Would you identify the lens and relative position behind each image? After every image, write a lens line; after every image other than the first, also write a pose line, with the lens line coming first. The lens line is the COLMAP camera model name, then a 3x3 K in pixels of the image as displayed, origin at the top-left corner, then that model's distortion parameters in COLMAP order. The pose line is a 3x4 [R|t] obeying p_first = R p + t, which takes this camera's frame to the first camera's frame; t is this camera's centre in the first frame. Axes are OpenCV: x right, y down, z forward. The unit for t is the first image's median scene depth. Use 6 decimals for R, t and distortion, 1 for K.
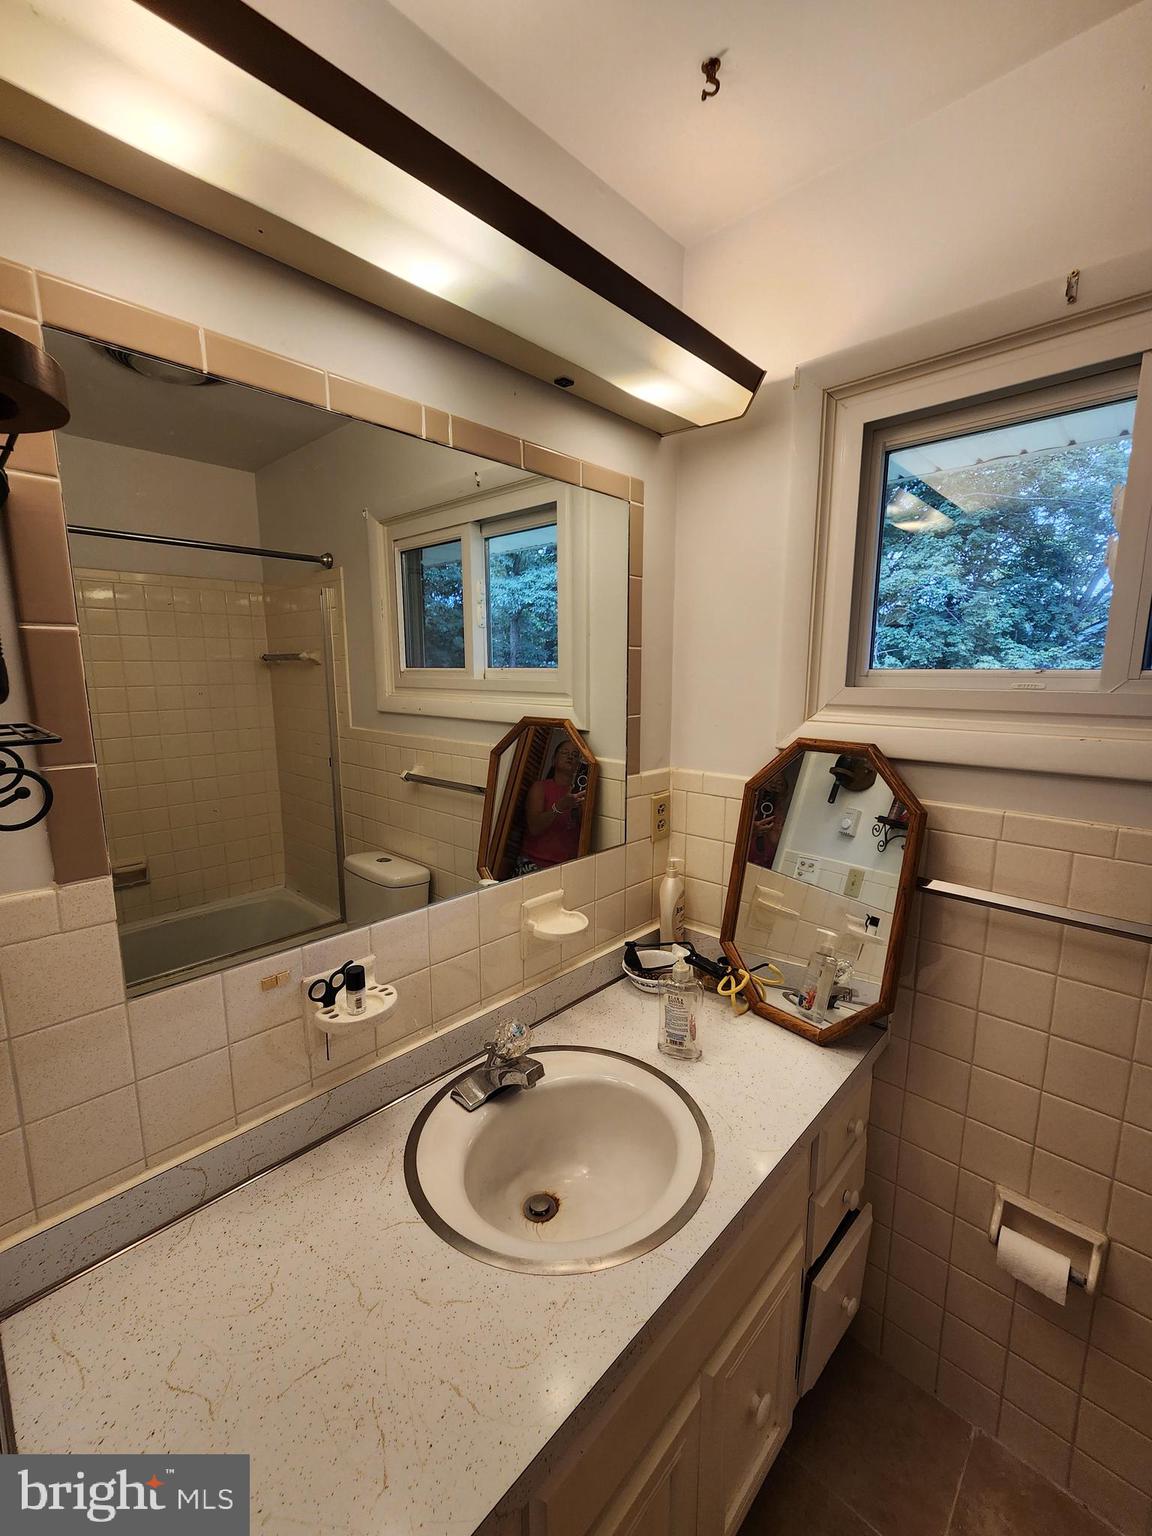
lens RADIAL K [[629.9, 0, 584.4], [0, 629.9, 768.3], [0, 0, 1]] dist [0.001113, 0.000349]
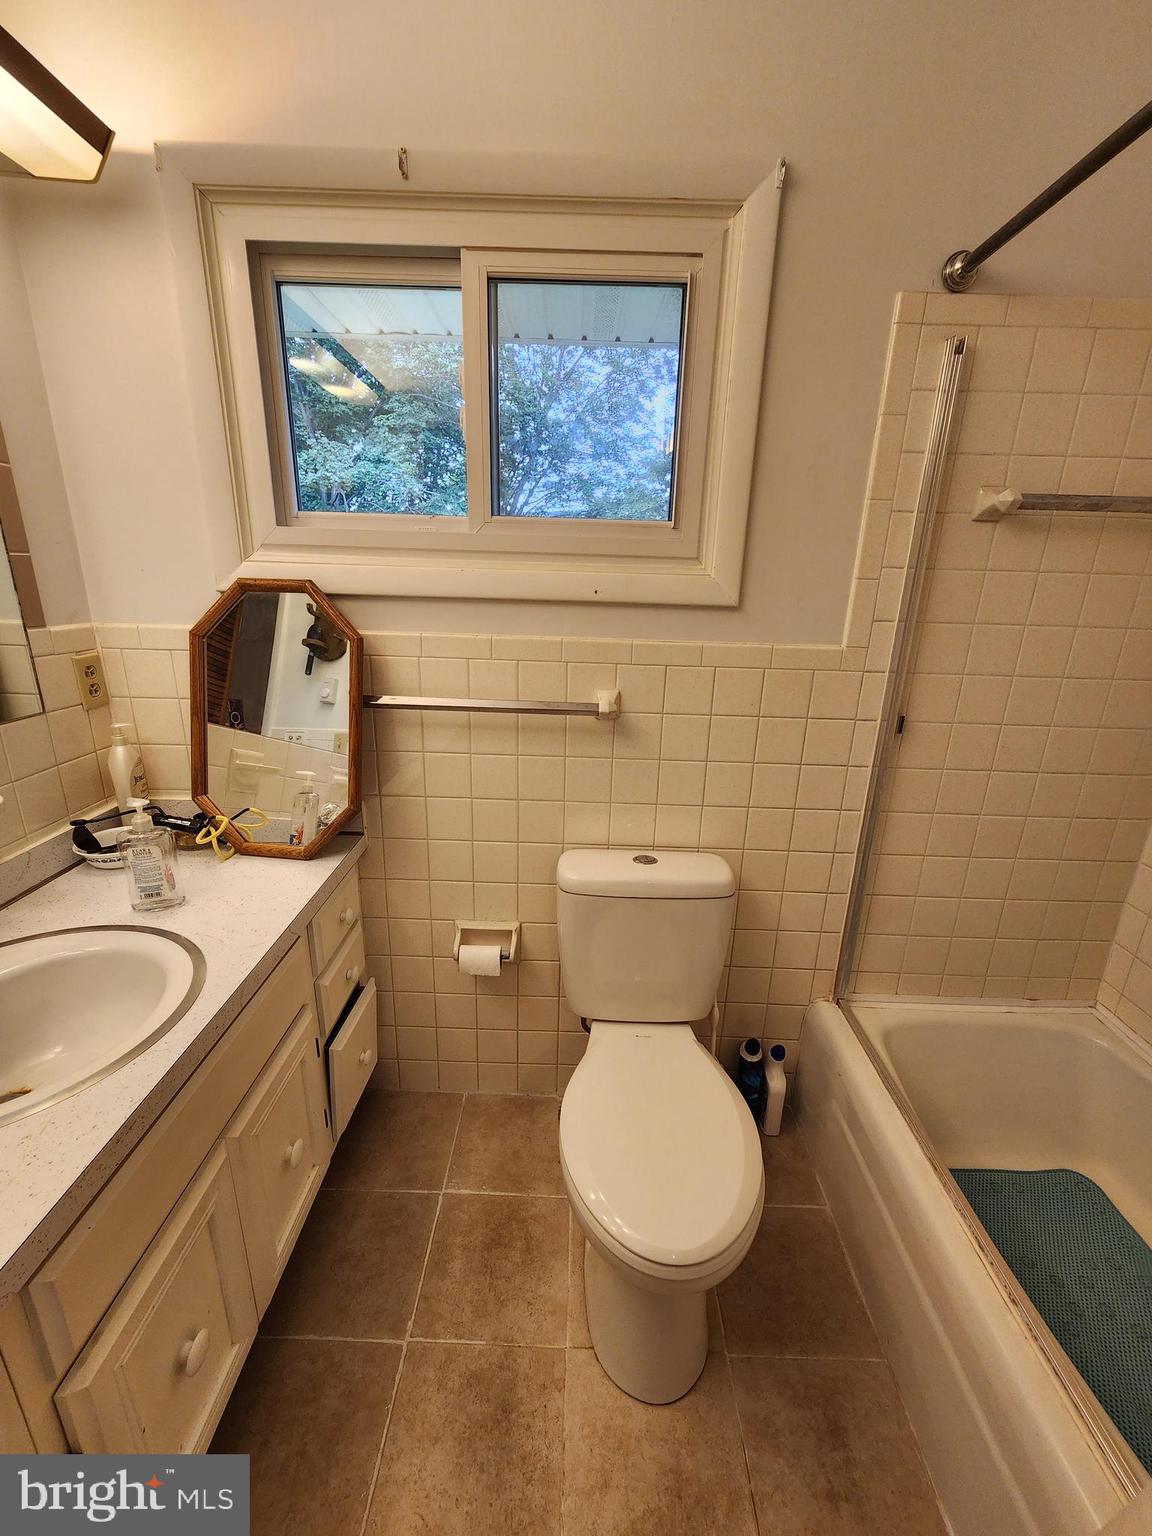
lens RADIAL K [[629.9, 0, 575.8], [0, 629.9, 768.3], [0, 0, 1]] dist [0.001113, 0.000349]
pose [[0.731845, -0.186722, 0.655391, 0.019922], [0.083475, 0.979050, 0.185721, 0.102342], [-0.676339, -0.081210, 0.732100, -0.115596]]
